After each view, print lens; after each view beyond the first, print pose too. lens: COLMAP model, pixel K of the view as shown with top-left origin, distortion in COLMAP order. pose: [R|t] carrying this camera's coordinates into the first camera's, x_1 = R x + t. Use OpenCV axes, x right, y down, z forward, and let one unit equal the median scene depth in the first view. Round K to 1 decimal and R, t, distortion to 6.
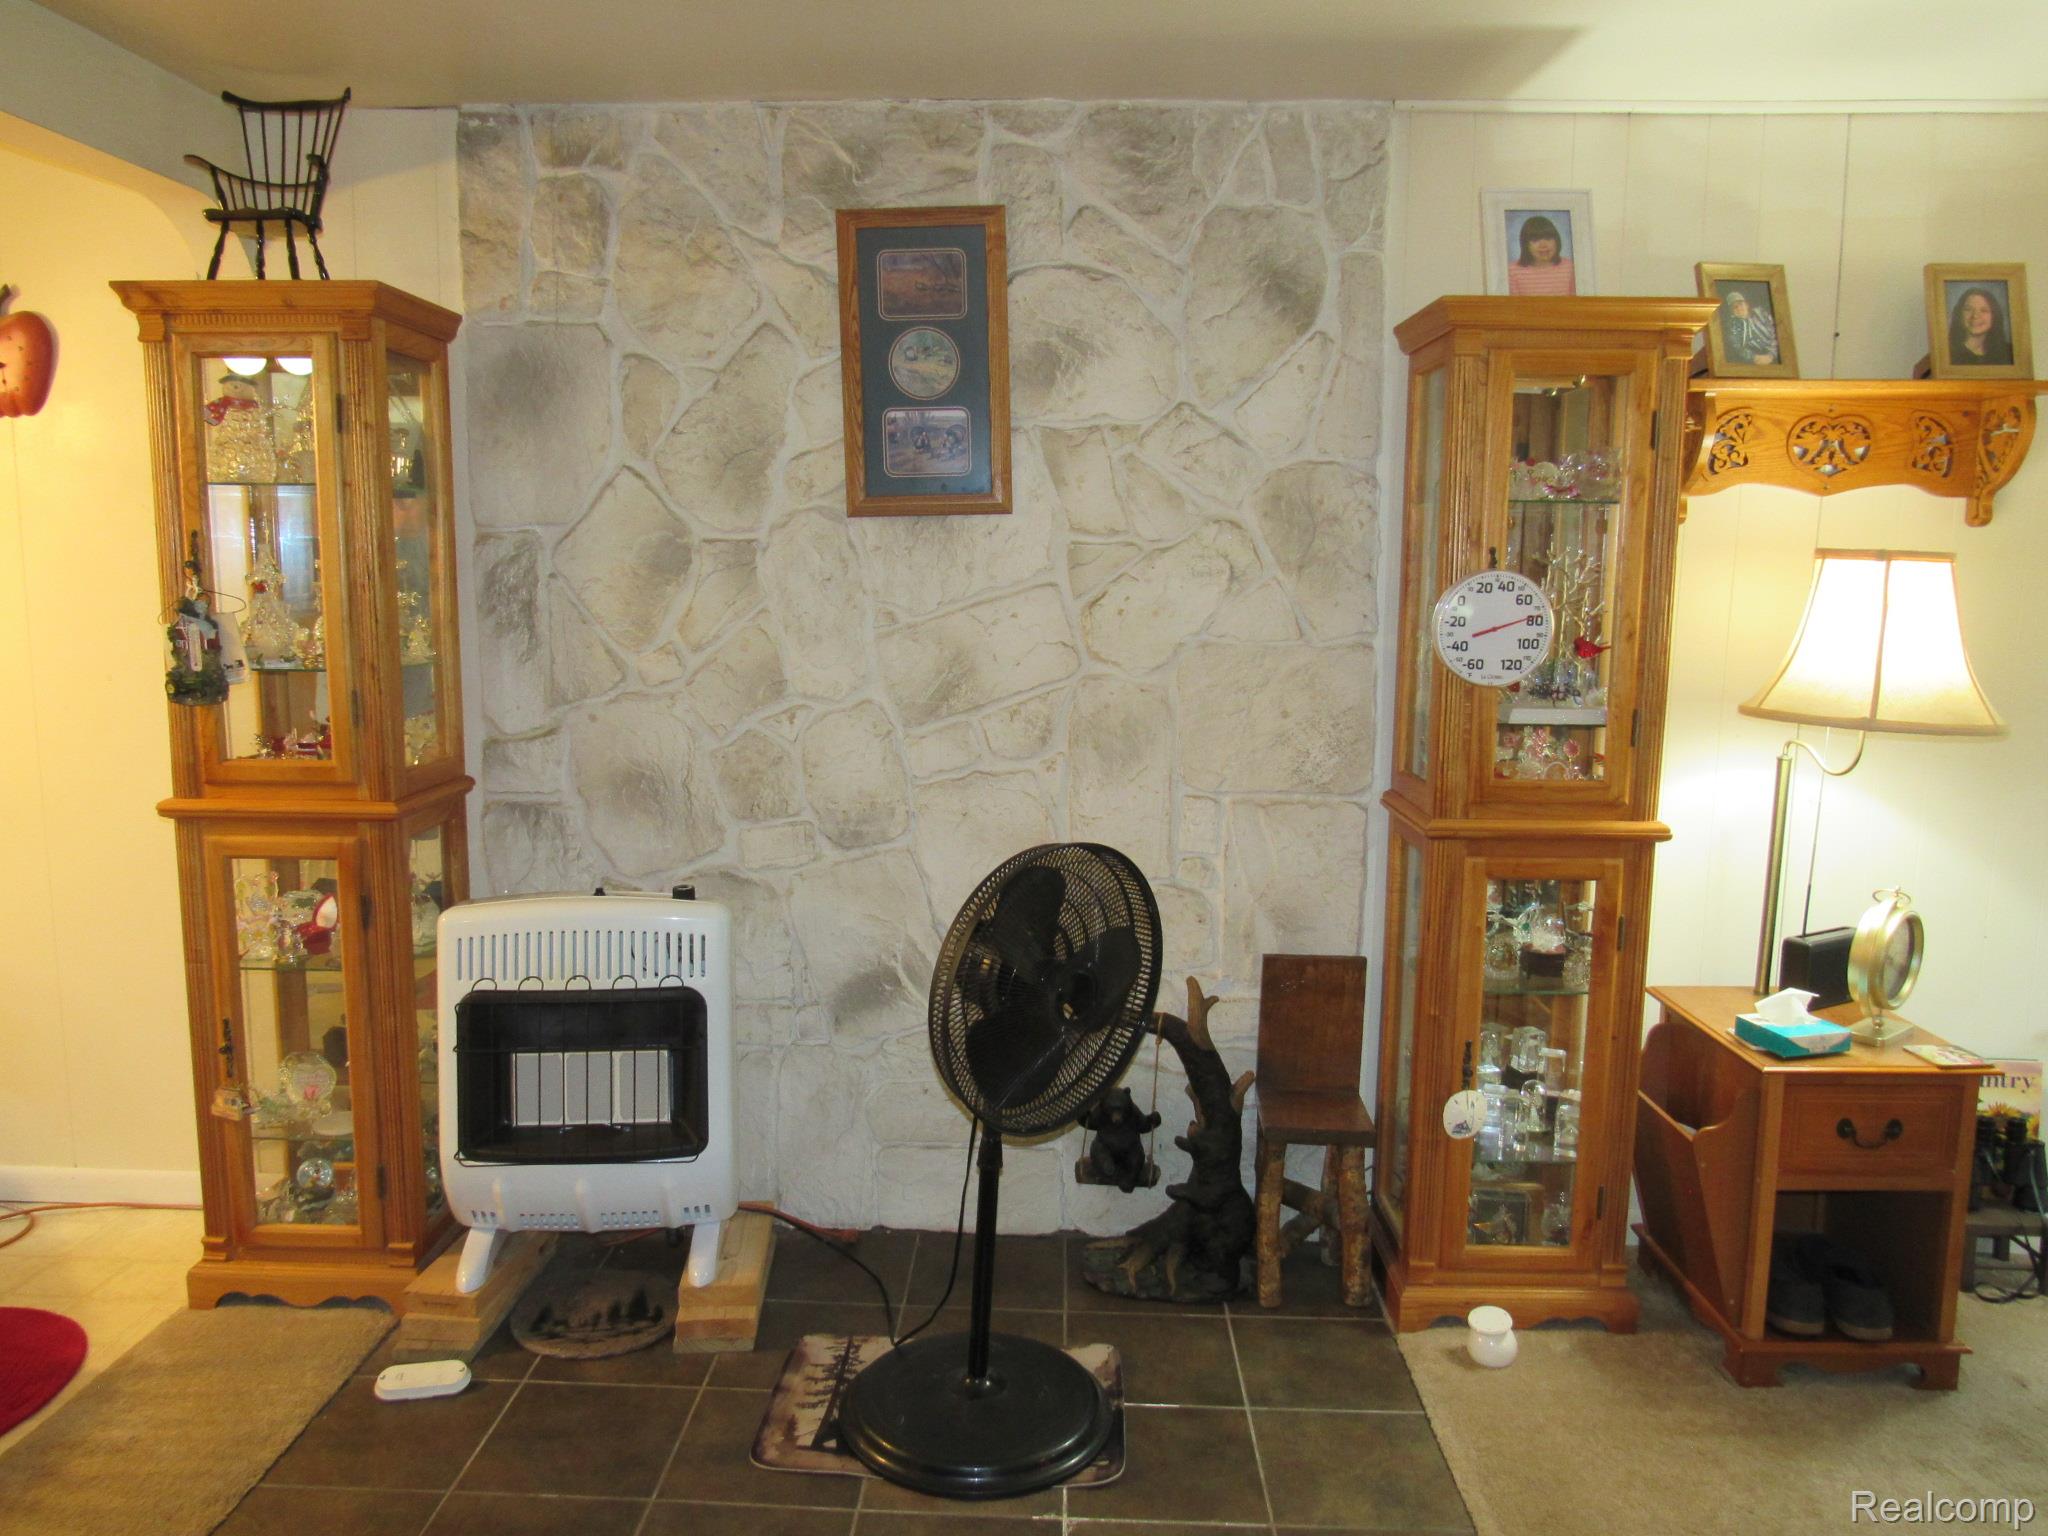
lens RADIAL K [[1488.5, 0, 1024.0], [0, 1488.5, 768.0], [0, 0, 1]] dist [0.036209, 0.004604]
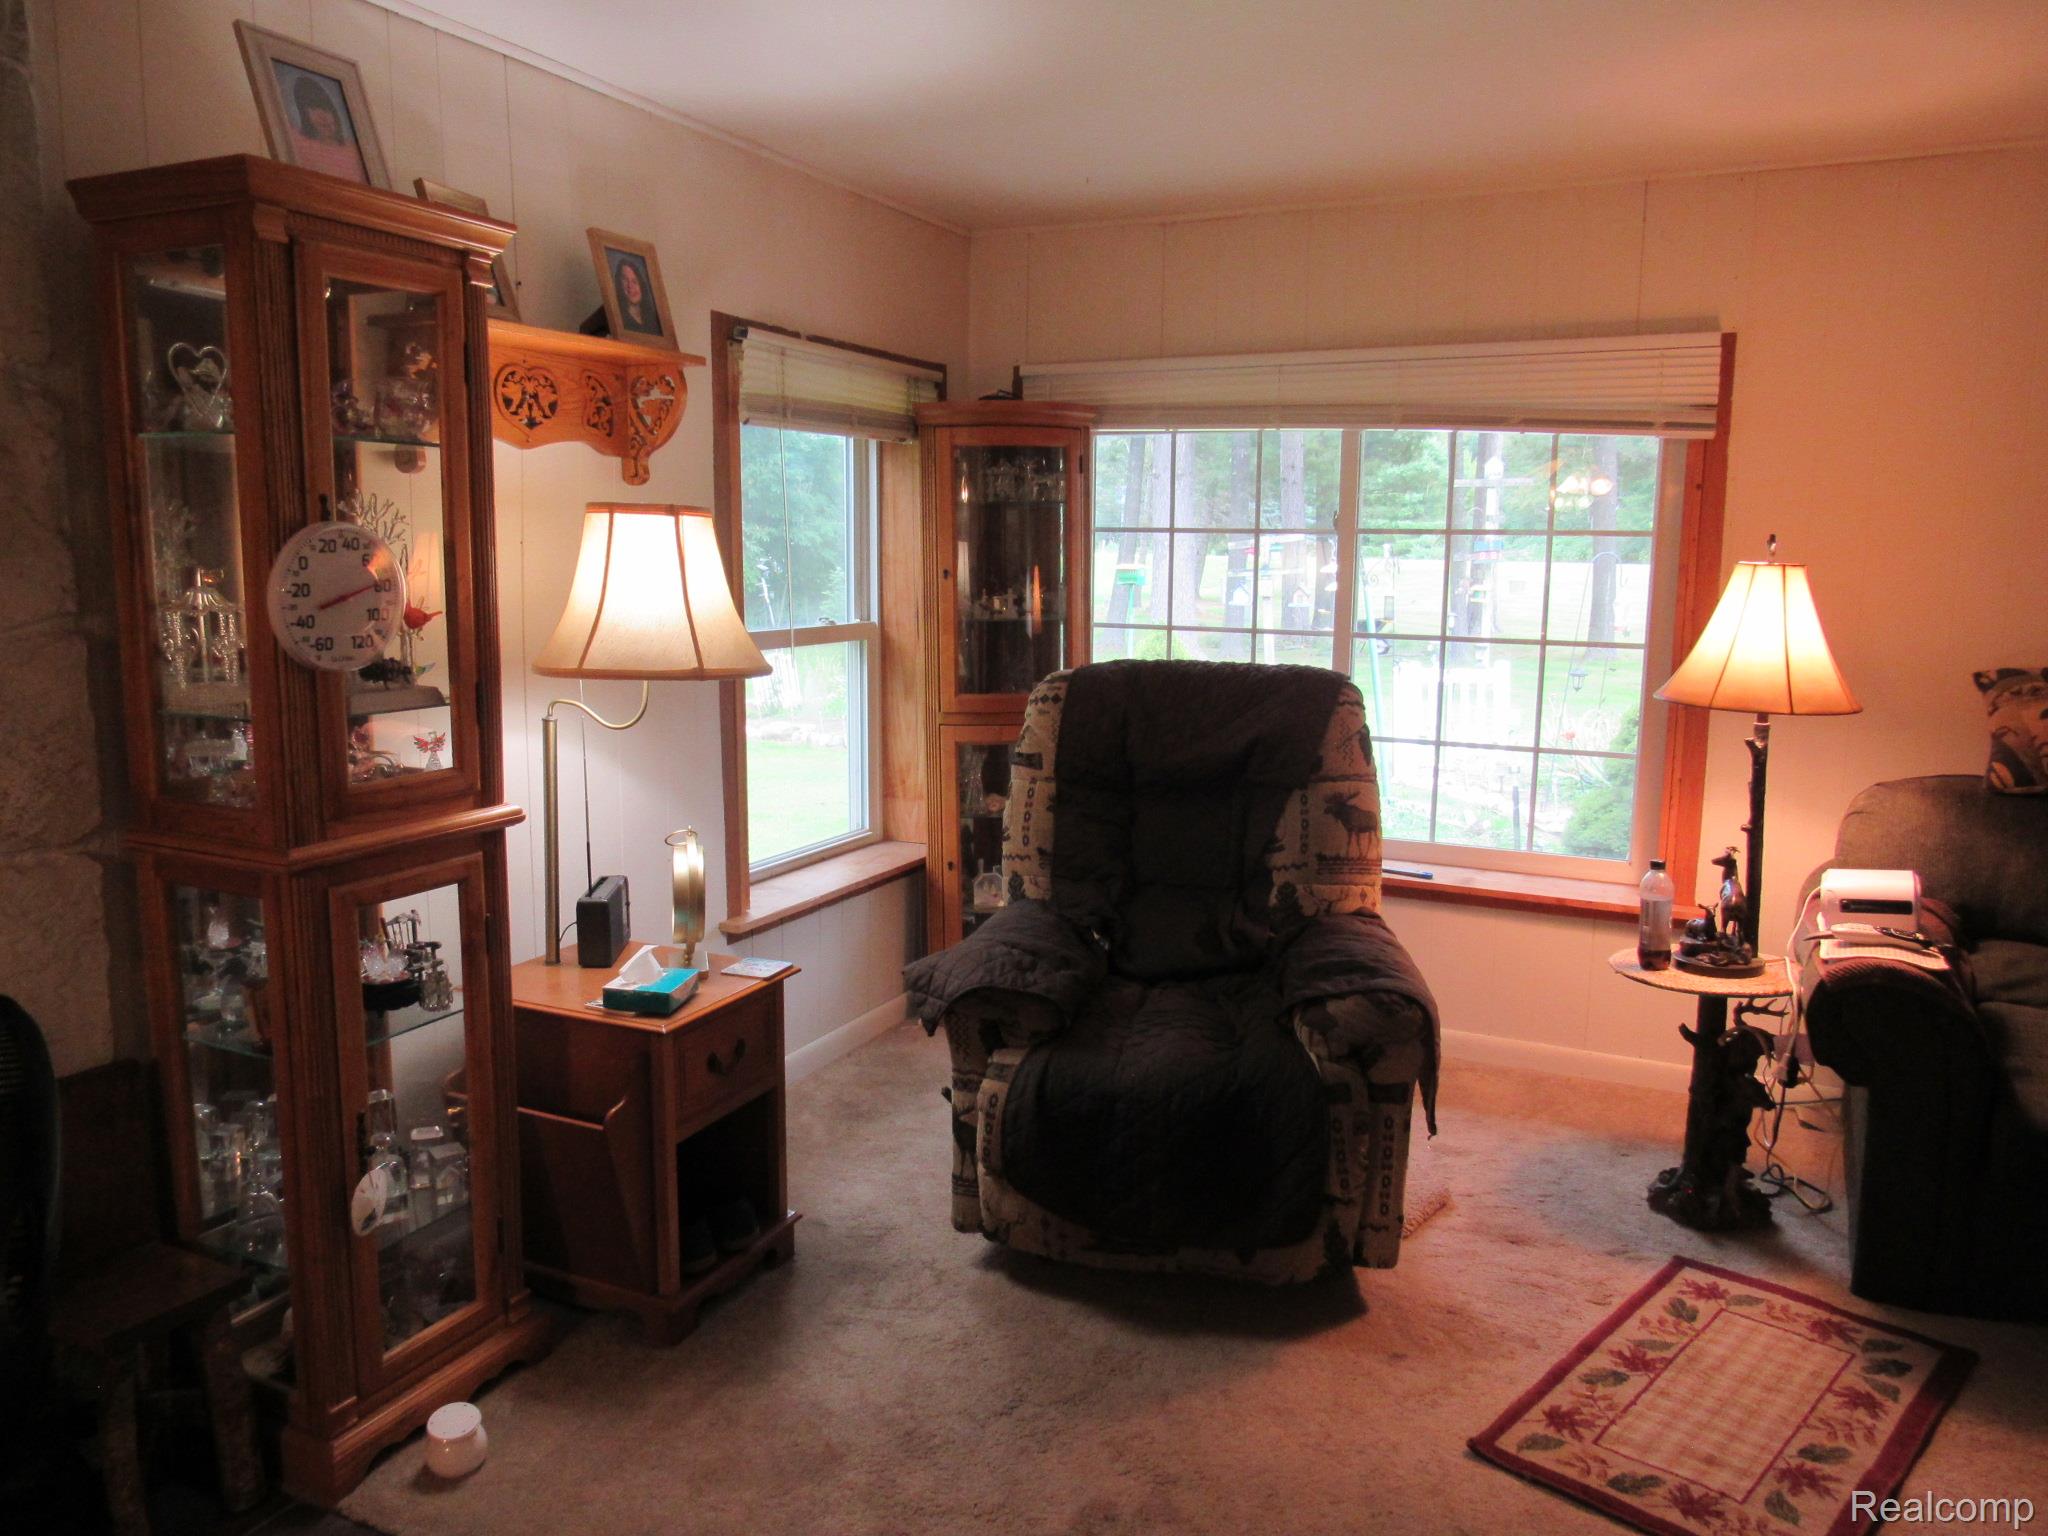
lens RADIAL K [[1483.8, 0, 1024.0], [0, 1483.8, 768.0], [0, 0, 1]] dist [-0.007365, -0.002440]
pose [[0.428327, -0.147423, 0.891517, -0.231923], [0.121036, 0.987071, 0.105072, -0.040699], [-0.895481, 0.062900, 0.440633, 0.320086]]
